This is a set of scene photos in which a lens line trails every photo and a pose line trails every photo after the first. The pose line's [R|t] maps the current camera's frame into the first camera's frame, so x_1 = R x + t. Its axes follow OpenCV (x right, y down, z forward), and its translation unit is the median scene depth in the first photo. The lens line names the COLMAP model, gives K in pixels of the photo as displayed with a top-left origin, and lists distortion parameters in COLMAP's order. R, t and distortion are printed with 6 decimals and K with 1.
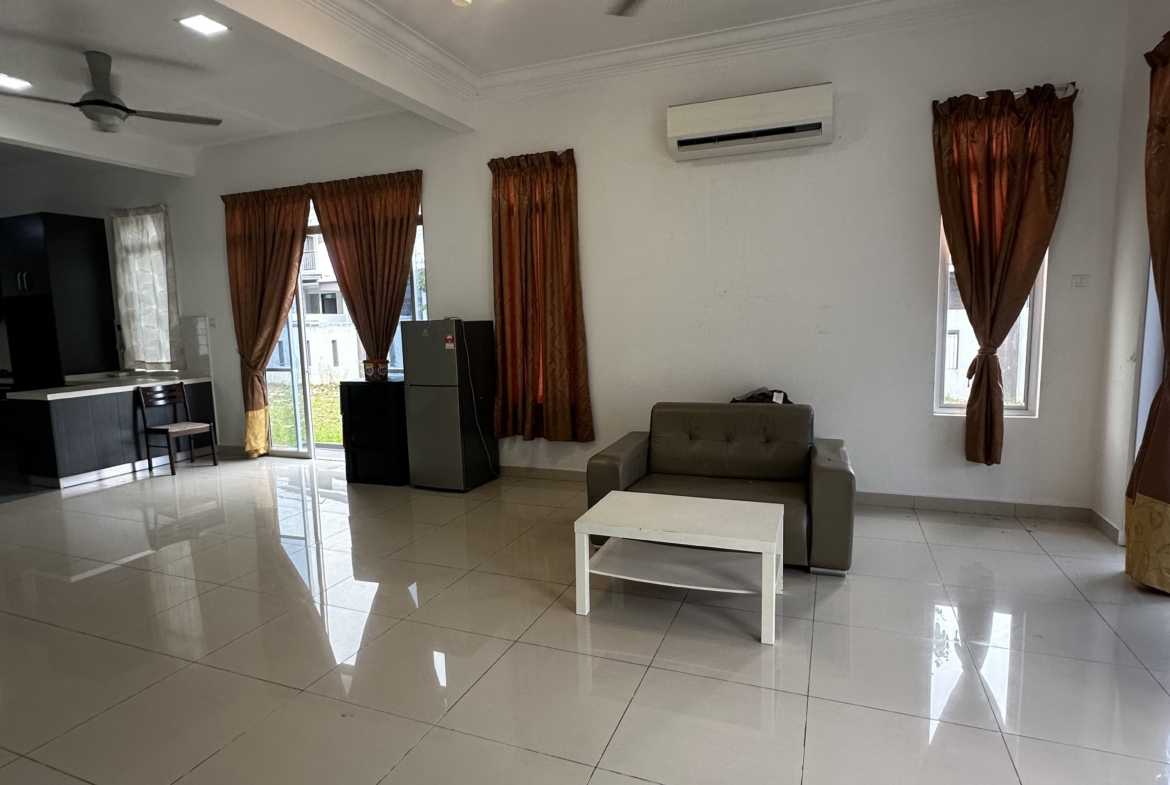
lens RADIAL K [[634.8, 0, 585.0], [0, 634.8, 392.5], [0, 0, 1]] dist [-0.003156, -0.001304]
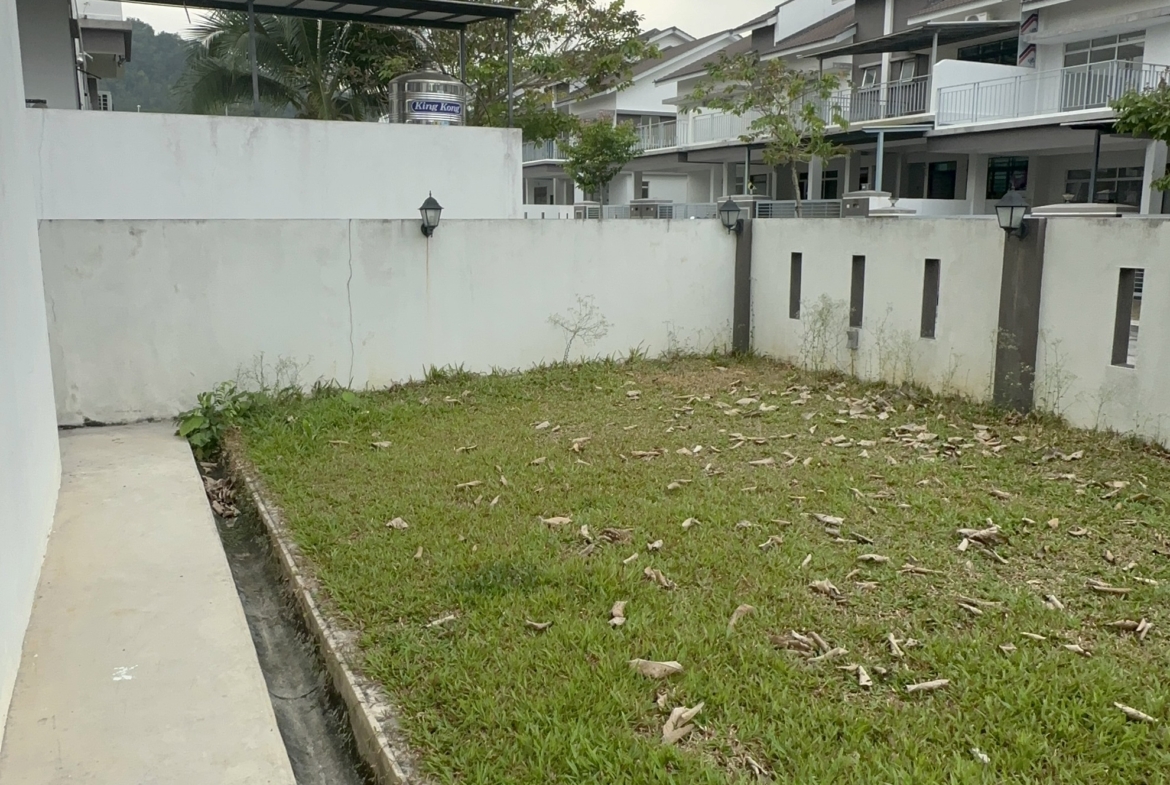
lens RADIAL K [[946.0, 0, 589.1], [0, 946.0, 392.1], [0, 0, 1]] dist [-0.002443, 0.005641]
pose [[0.744072, 0.140966, -0.653058, -0.310734], [-0.092013, 0.989794, 0.108816, -0.080708], [0.661733, -0.020877, 0.749449, 0.807764]]
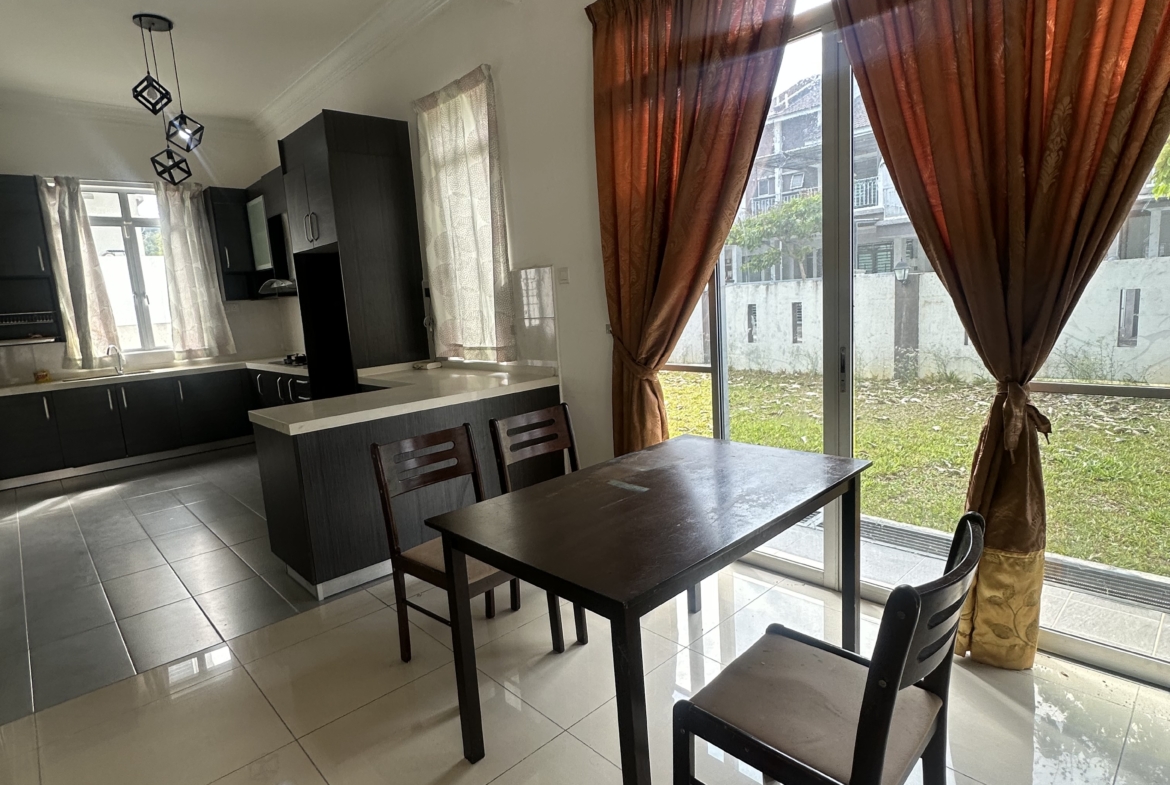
lens RADIAL K [[634.8, 0, 585.0], [0, 634.8, 392.5], [0, 0, 1]] dist [-0.003156, -0.001304]
pose [[0.906482, 0.030758, -0.421123, -0.259108], [-0.008136, 0.998431, 0.055410, -0.031308], [0.422166, -0.046802, 0.905309, 0.391644]]
